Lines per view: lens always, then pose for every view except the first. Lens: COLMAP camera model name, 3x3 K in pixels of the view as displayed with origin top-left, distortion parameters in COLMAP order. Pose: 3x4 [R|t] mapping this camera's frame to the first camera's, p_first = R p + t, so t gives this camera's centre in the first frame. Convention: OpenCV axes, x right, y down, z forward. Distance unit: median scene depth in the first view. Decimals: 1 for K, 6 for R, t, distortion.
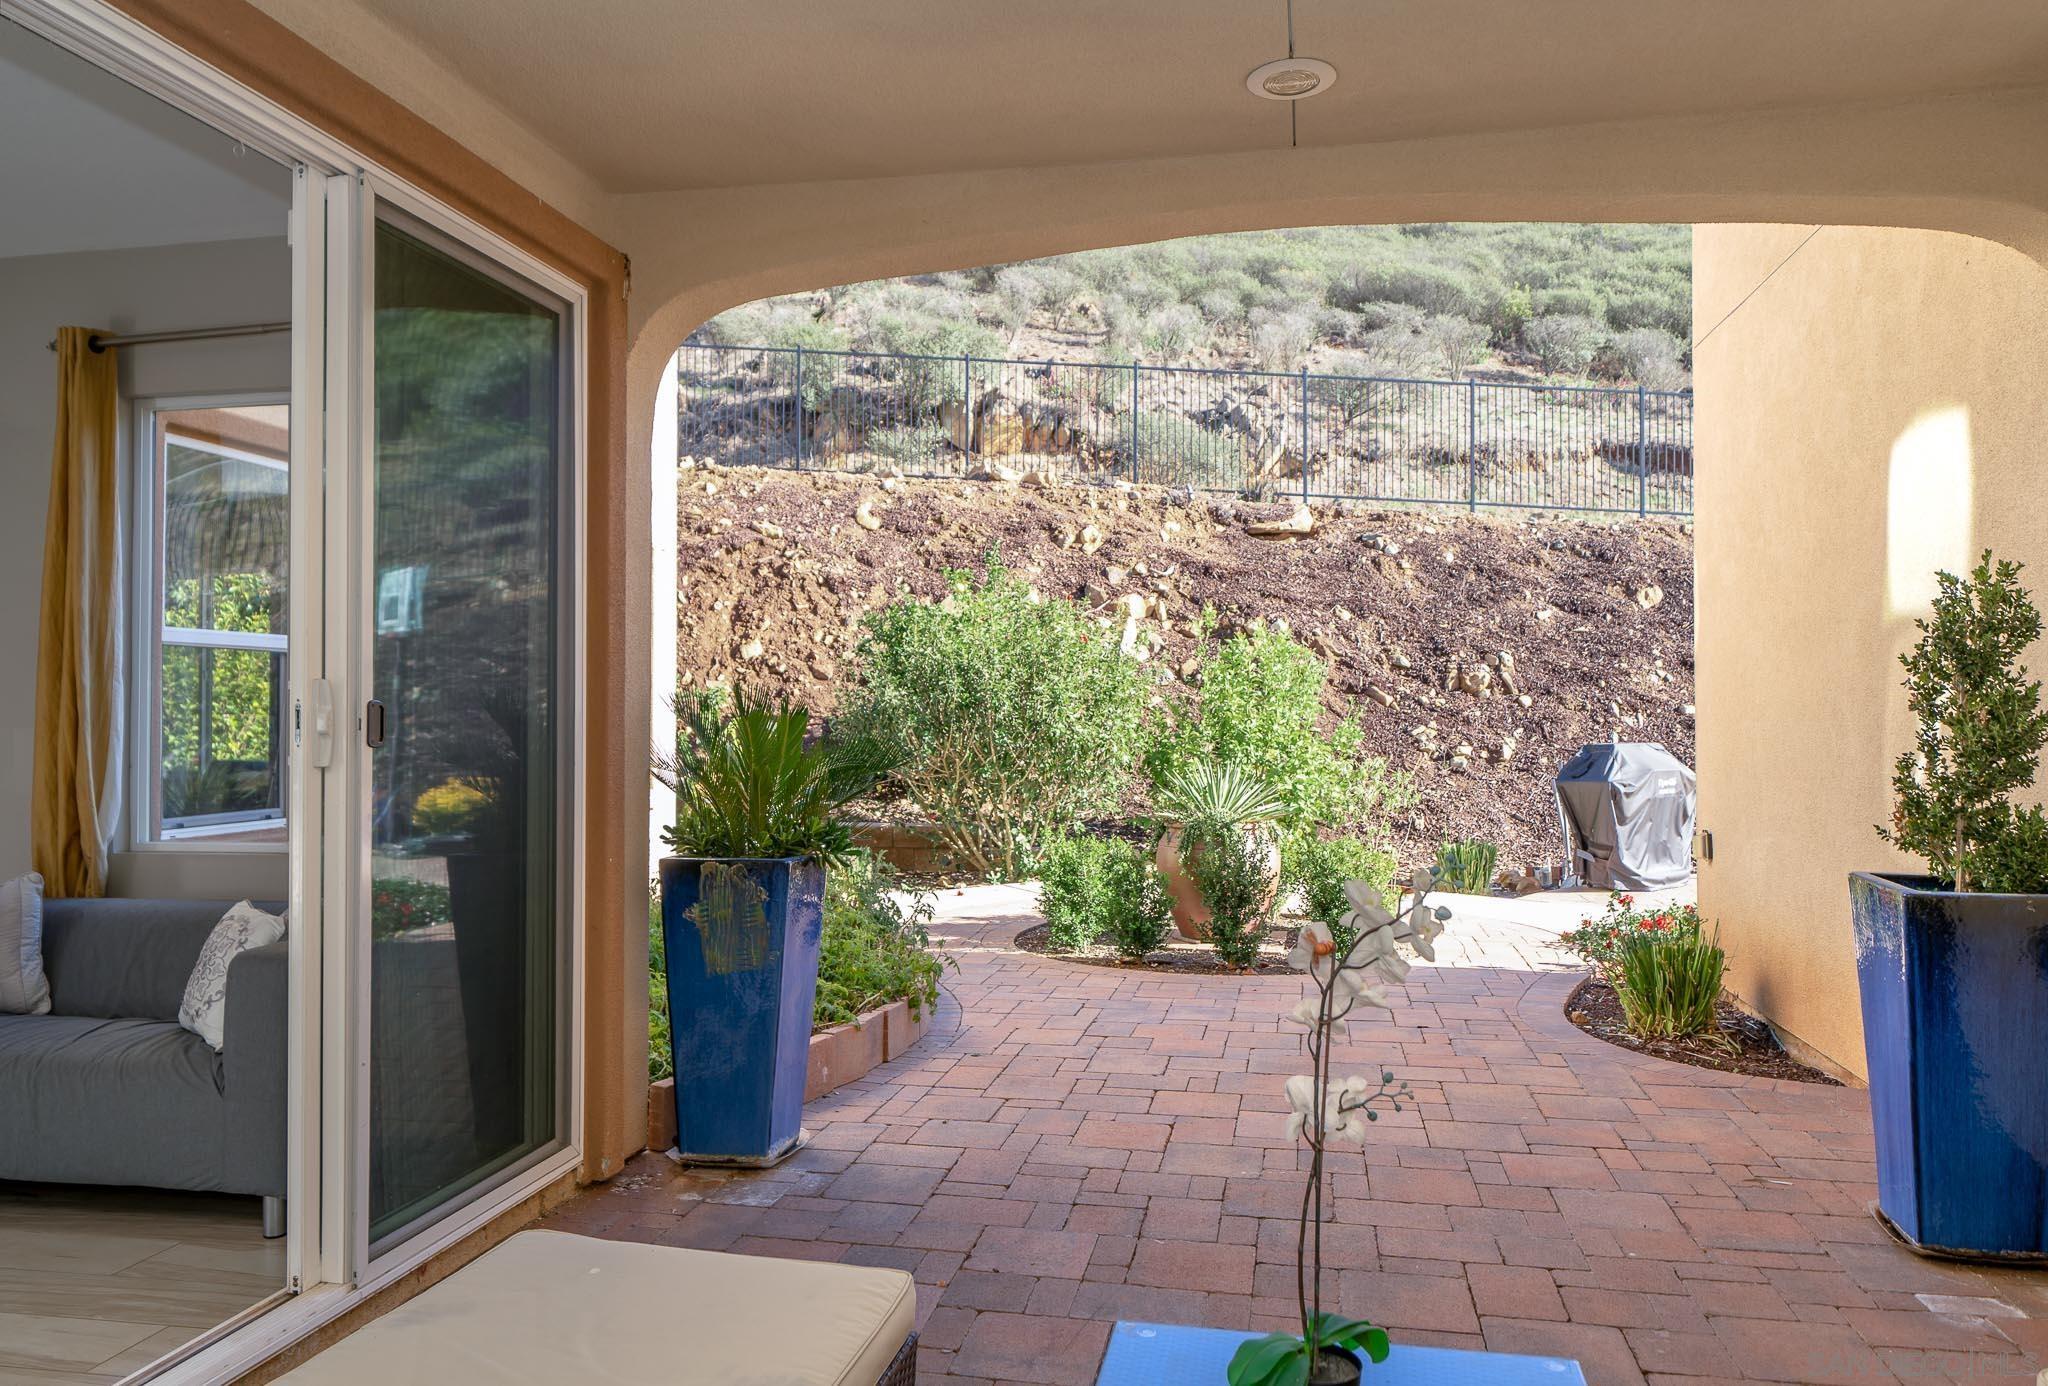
lens RADIAL K [[1422.6, 0, 1023.6], [0, 1422.6, 693.1], [0, 0, 1]] dist [-0.002408, -0.000678]
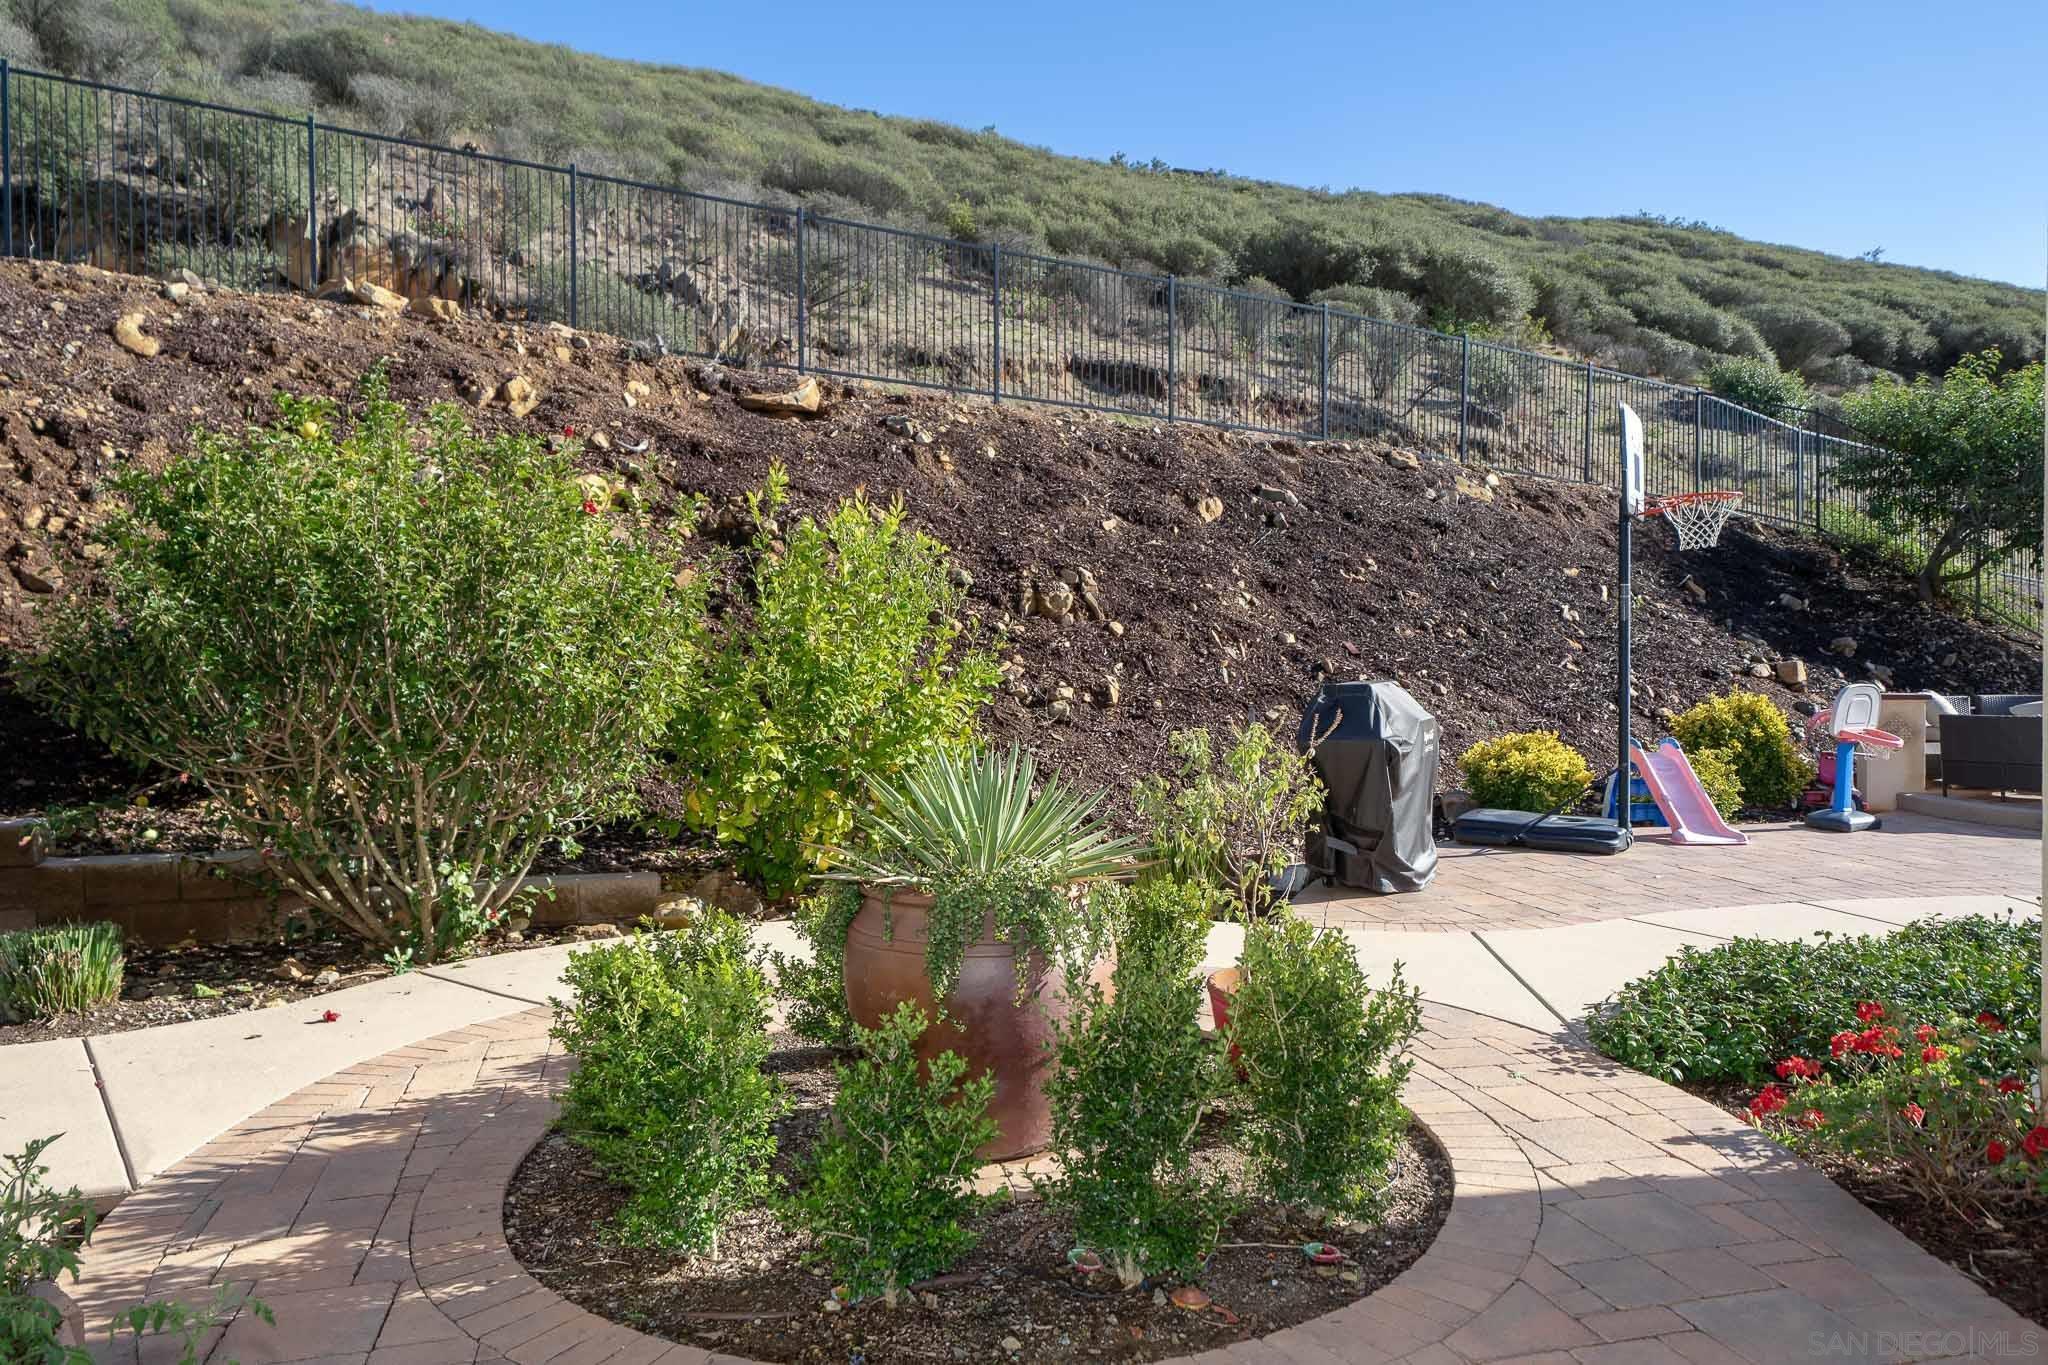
lens RADIAL K [[1353.2, 0, 1015.6], [0, 1353.2, 675.6], [0, 0, 1]] dist [-0.000150, 0.001557]
pose [[0.904312, -0.016000, 0.426571, -0.017476], [0.002208, 0.999459, 0.032809, 0.006148], [-0.426866, -0.028728, 0.903859, 0.299846]]
